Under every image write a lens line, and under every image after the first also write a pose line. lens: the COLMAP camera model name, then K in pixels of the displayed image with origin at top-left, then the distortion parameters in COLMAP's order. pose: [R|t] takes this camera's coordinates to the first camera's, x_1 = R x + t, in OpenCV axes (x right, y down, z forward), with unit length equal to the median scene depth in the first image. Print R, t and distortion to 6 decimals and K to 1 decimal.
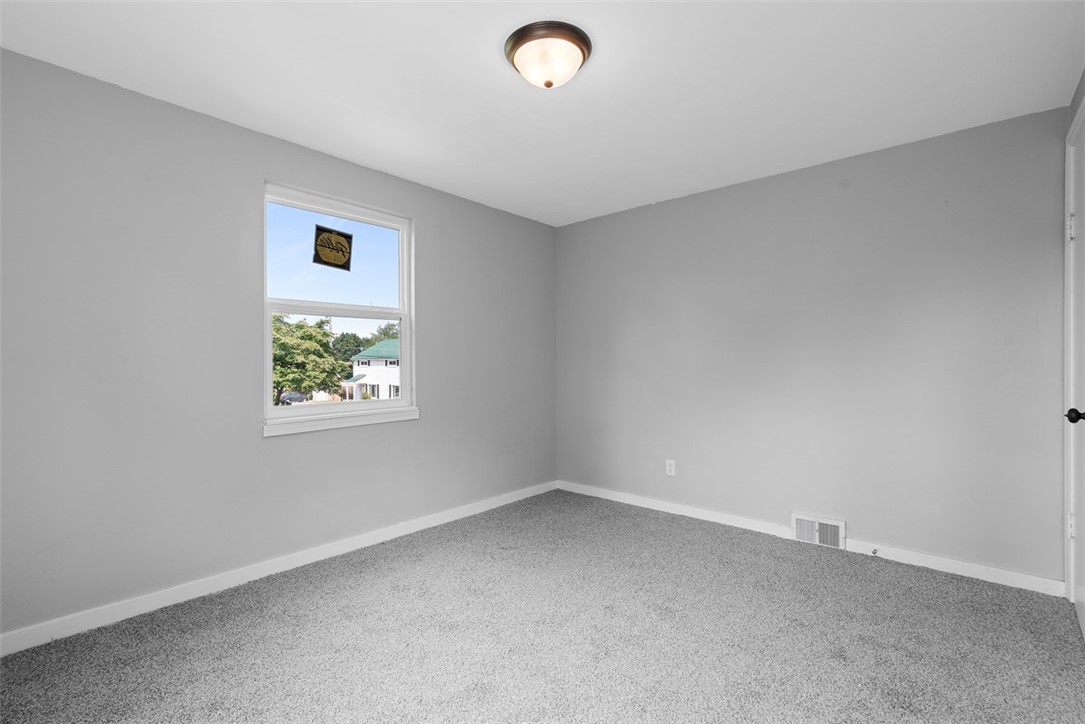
lens RADIAL K [[497.8, 0, 541.9], [0, 497.8, 364.7], [0, 0, 1]] dist [-0.003303, 0.002837]
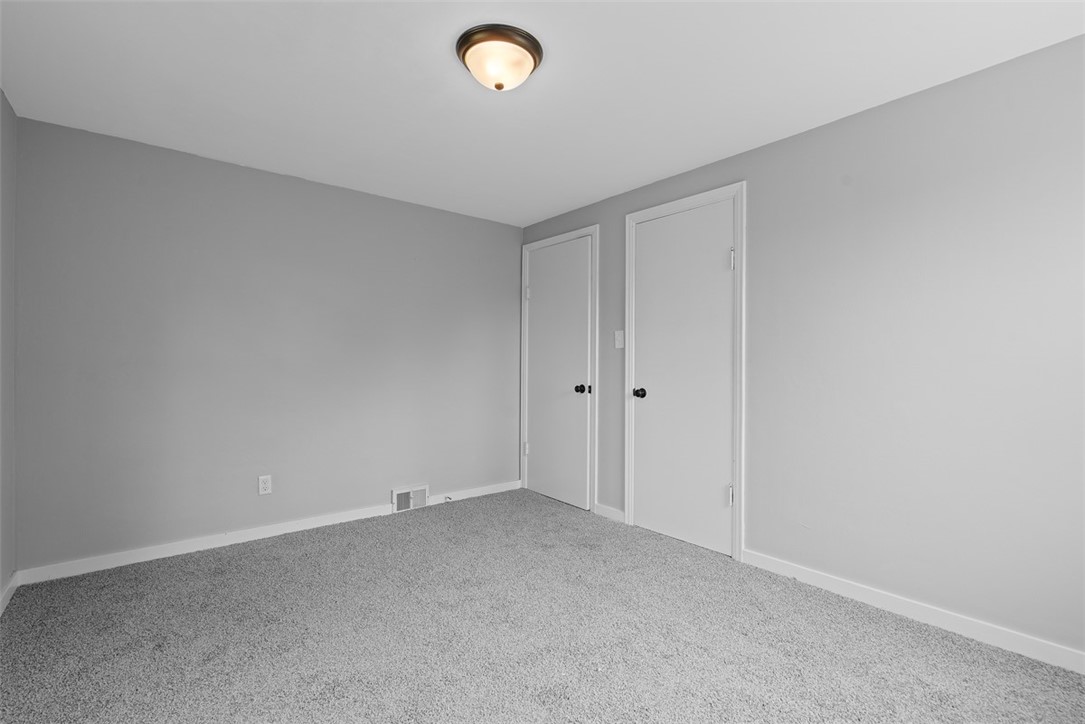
lens RADIAL K [[497.8, 0, 543.4], [0, 497.8, 360.9], [0, 0, 1]] dist [-0.003303, 0.002837]
pose [[0.161575, 0.004451, 0.986850, -0.610030], [-0.001847, 0.999989, -0.004208, -0.005196], [-0.986859, -0.001143, 0.161582, 0.464491]]
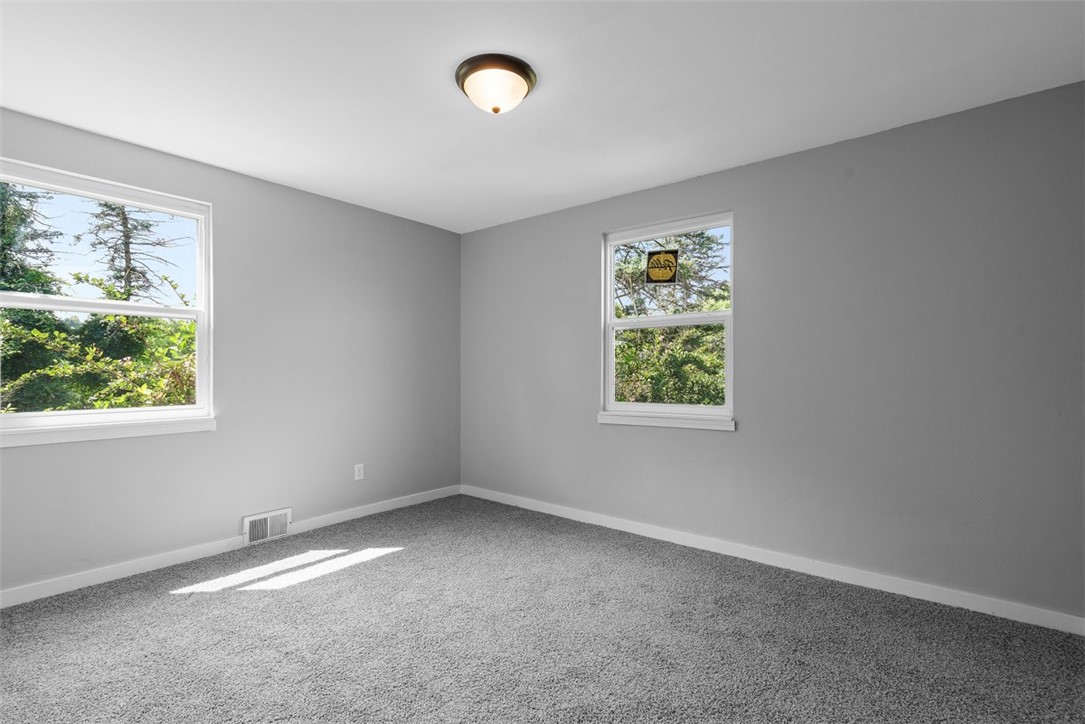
lens RADIAL K [[497.8, 0, 540.1], [0, 497.8, 369.6], [0, 0, 1]] dist [-0.003303, 0.002837]
pose [[0.053102, -0.003755, -0.998582, 0.669878], [-0.015268, 0.999873, -0.004572, 0.009024], [0.998472, 0.015489, 0.053038, 0.644827]]
